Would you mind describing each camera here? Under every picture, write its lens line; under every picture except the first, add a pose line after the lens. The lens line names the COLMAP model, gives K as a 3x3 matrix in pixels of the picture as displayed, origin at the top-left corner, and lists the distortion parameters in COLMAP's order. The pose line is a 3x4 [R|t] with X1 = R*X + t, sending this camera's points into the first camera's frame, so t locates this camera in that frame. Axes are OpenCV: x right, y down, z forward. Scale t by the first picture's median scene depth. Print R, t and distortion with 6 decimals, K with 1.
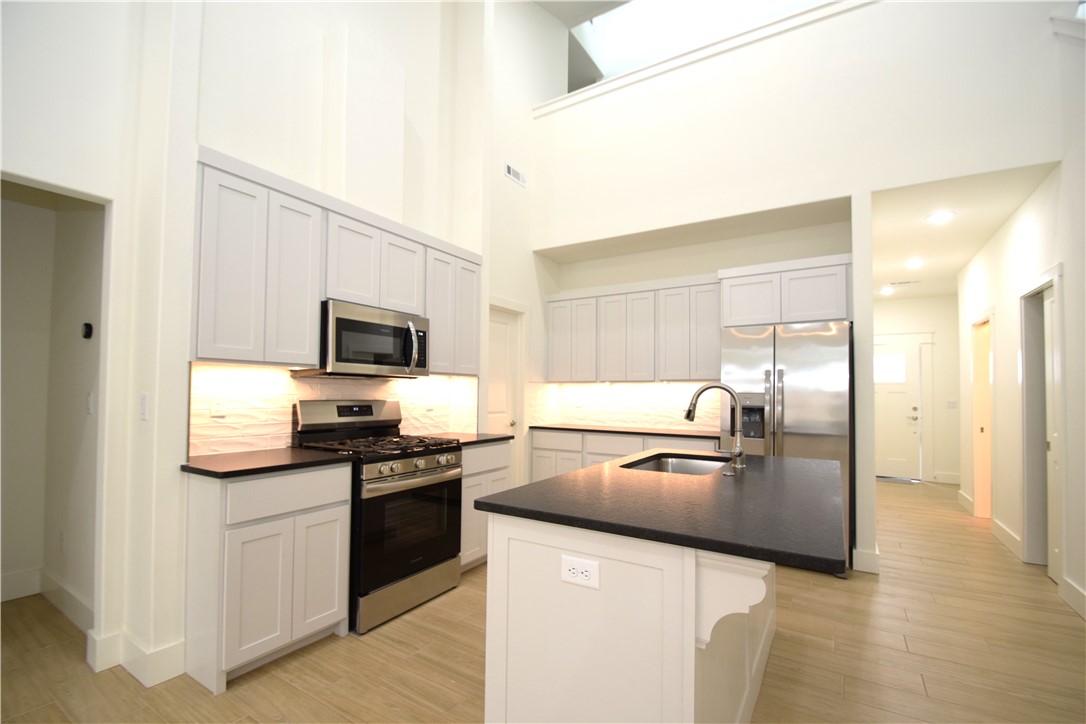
lens RADIAL K [[476.5, 0, 537.9], [0, 476.5, 367.7], [0, 0, 1]] dist [-0.009350, -0.001499]
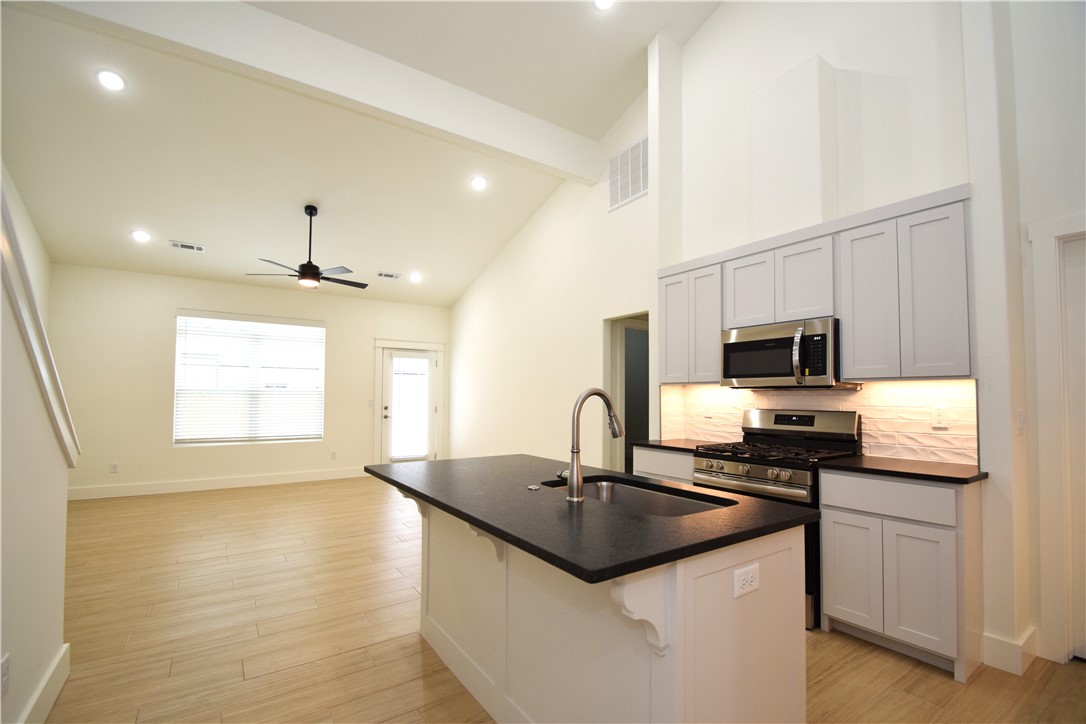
lens RADIAL K [[476.5, 0, 542.9], [0, 476.5, 372.2], [0, 0, 1]] dist [-0.009350, -0.001499]
pose [[-0.398411, -0.065394, -0.914873, 0.784223], [0.034063, 0.995712, -0.086006, 0.053811], [0.916574, -0.065429, -0.394475, 0.873127]]
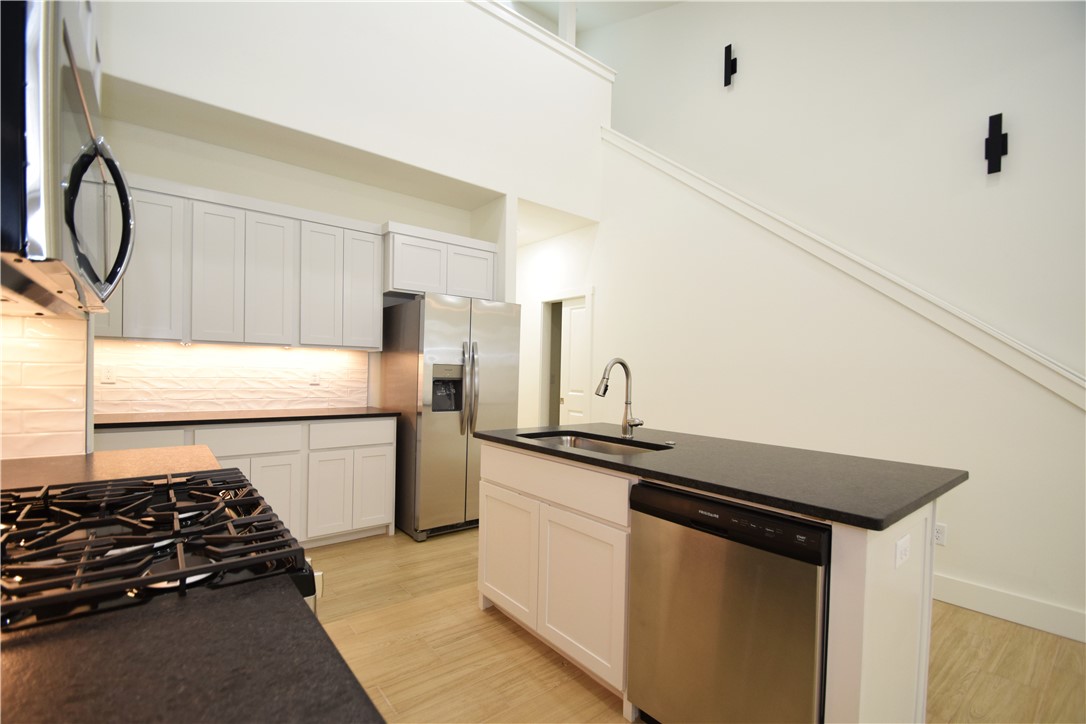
lens RADIAL K [[476.5, 0, 512.7], [0, 476.5, 386.3], [0, 0, 1]] dist [-0.009350, -0.001499]
pose [[0.347312, -0.030541, 0.937252, -0.474116], [-0.069178, 0.995912, 0.058087, 0.035942], [-0.935194, -0.085011, 0.343780, 0.618794]]
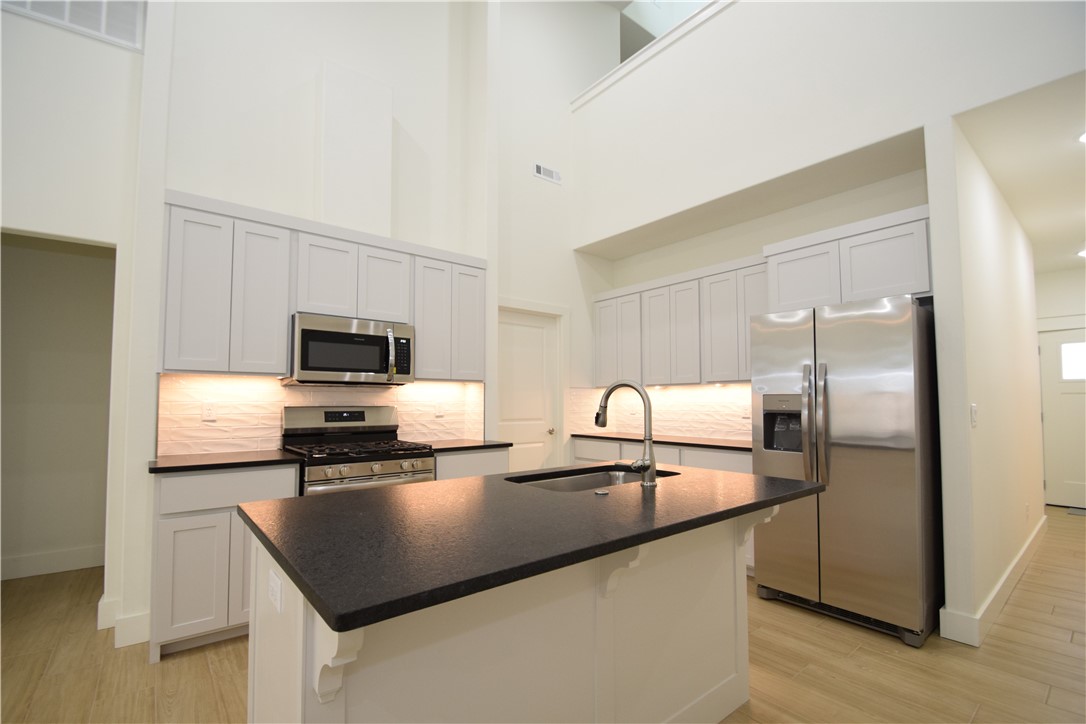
lens RADIAL K [[476.5, 0, 535.1], [0, 476.5, 368.9], [0, 0, 1]] dist [-0.009350, -0.001499]
pose [[0.947107, -0.032232, -0.319295, 0.344747], [0.026844, 0.999413, -0.021263, 0.017713], [0.319793, 0.011567, 0.947417, 0.124018]]
